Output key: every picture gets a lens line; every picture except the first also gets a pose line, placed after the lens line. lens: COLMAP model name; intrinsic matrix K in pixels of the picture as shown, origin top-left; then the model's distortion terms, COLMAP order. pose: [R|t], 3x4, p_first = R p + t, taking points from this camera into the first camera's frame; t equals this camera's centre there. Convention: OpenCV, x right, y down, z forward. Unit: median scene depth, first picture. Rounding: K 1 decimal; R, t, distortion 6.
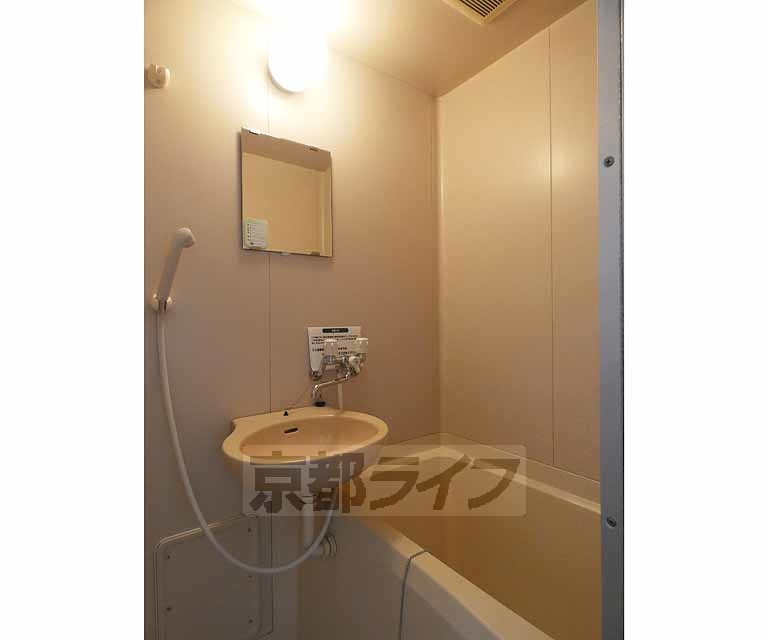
lens RADIAL K [[375.8, 0, 365.2], [0, 375.8, 319.4], [0, 0, 1]] dist [-0.000405, -0.000285]
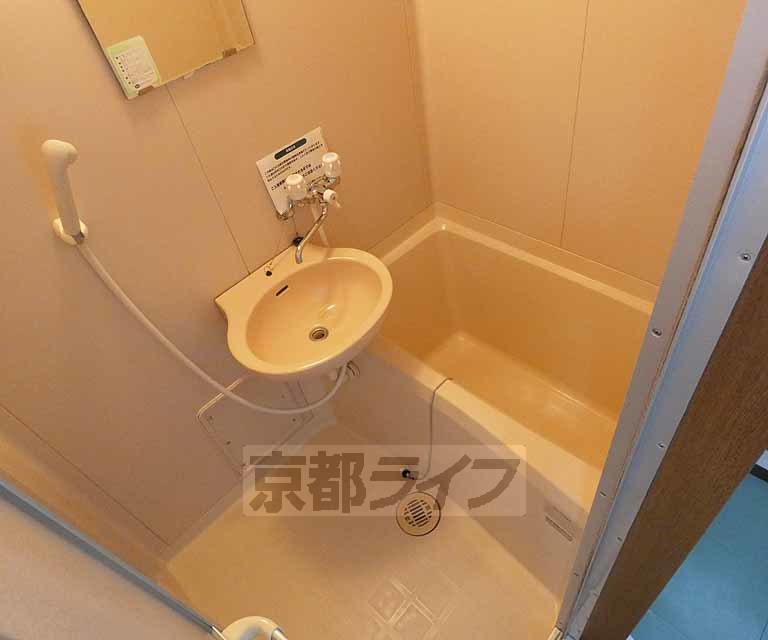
lens RADIAL K [[498.0, 0, 370.7], [0, 498.0, 317.9], [0, 0, 1]] dist [-0.003372, -0.003538]
pose [[0.969188, -0.245403, 0.021275, -0.033559], [0.164081, 0.707603, 0.687295, -0.429326], [-0.183718, -0.662627, 0.726066, 0.060400]]
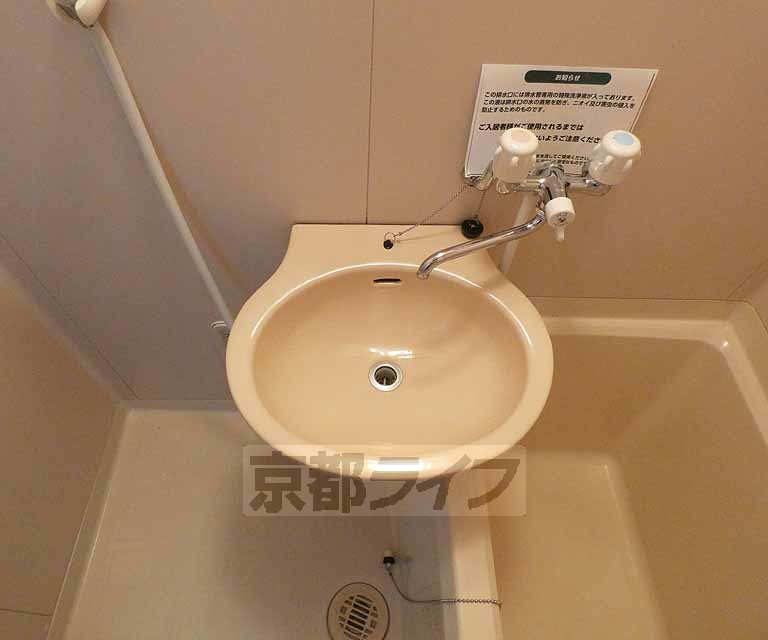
lens RADIAL K [[498.0, 0, 370.7], [0, 498.0, 317.9], [0, 0, 1]] dist [-0.003372, -0.003538]
pose [[0.828922, 0.478228, -0.290148, 0.010368], [-0.034028, 0.560861, 0.827210, -0.247341], [0.558328, -0.675820, 0.481183, 0.607024]]
